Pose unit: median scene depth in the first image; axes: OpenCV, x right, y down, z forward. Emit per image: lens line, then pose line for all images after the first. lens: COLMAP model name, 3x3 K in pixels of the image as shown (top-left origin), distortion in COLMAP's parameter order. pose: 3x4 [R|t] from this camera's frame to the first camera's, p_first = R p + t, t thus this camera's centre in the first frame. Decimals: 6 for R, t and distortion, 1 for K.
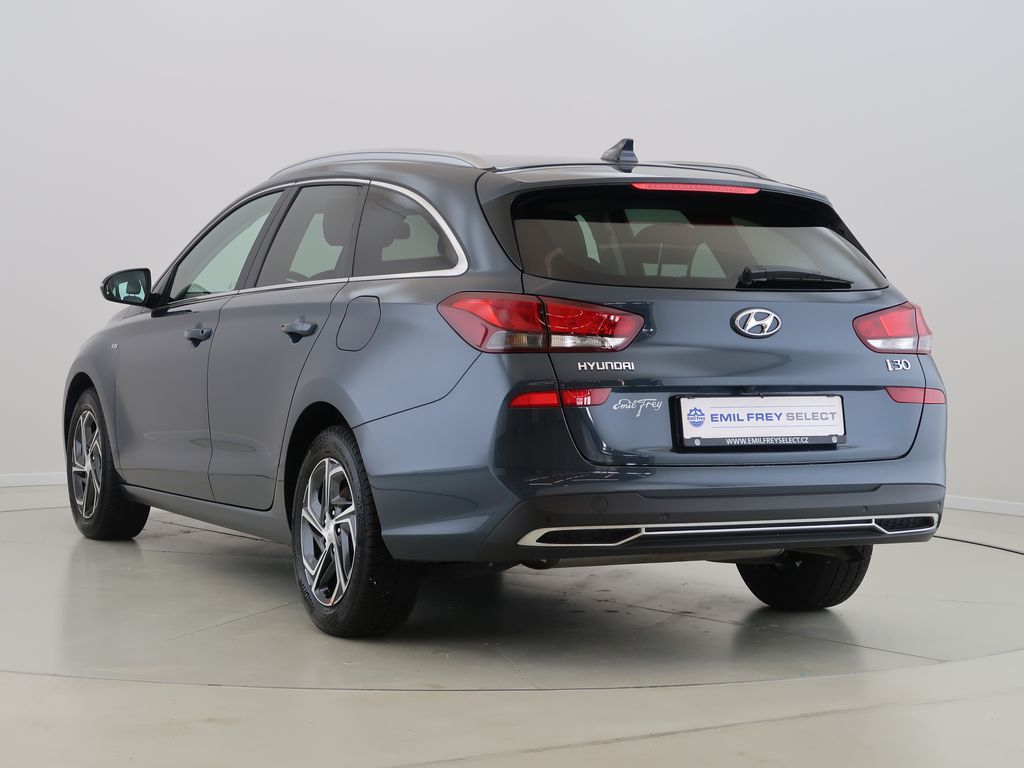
lens RADIAL K [[1133.9, 0, 512.0], [0, 1133.9, 384.0], [0, 0, 1]] dist [0.002886, -0.001690]
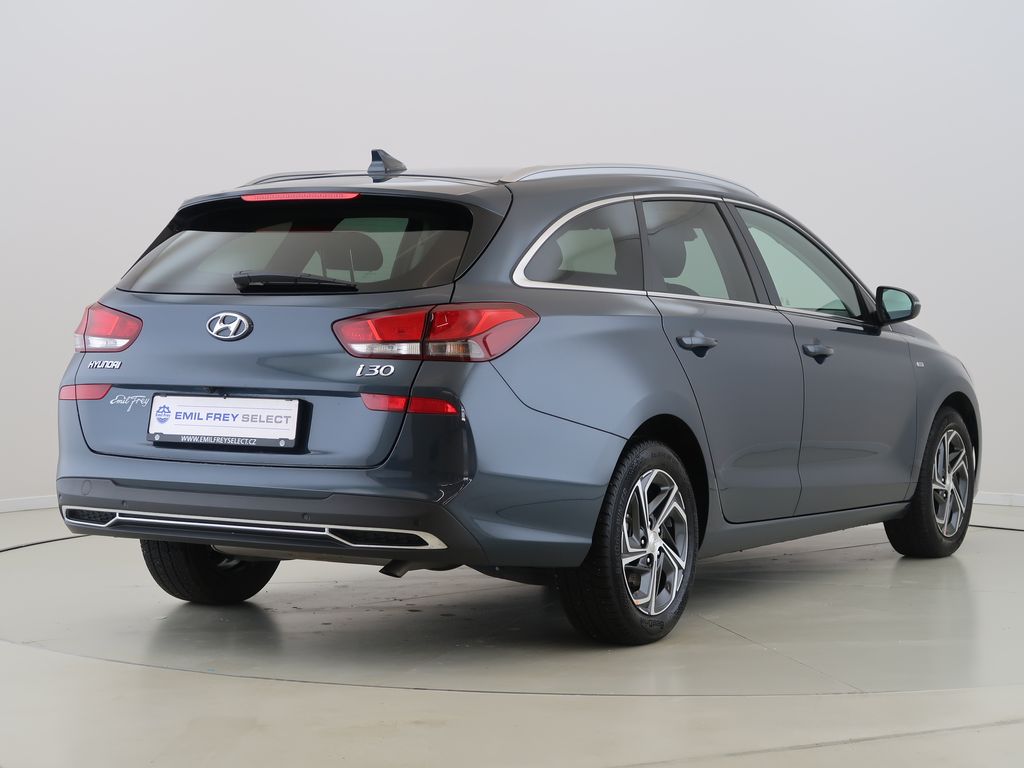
lens RADIAL K [[1117.0, 0, 512.0], [0, 1117.0, 384.0], [0, 0, 1]] dist [-0.013489, -0.010488]
pose [[0.857859, 0.027201, -0.513164, 0.957041], [-0.034382, 0.999399, -0.004503, -0.005411], [0.512733, 0.021507, 0.858279, 0.262775]]
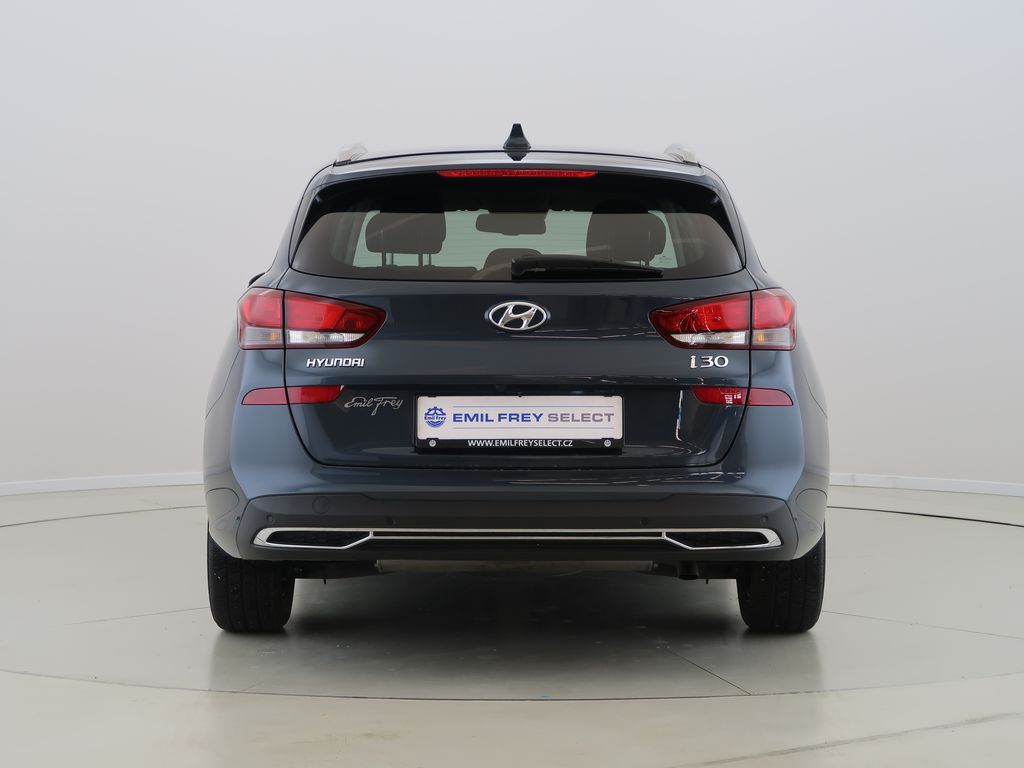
lens RADIAL K [[1133.9, 0, 512.0], [0, 1133.9, 384.0], [0, 0, 1]] dist [0.002886, -0.001690]
pose [[0.968242, 0.006607, -0.249928, 0.442210], [-0.005669, 0.999974, 0.004471, -0.002536], [0.249951, -0.002912, 0.968254, 0.097620]]
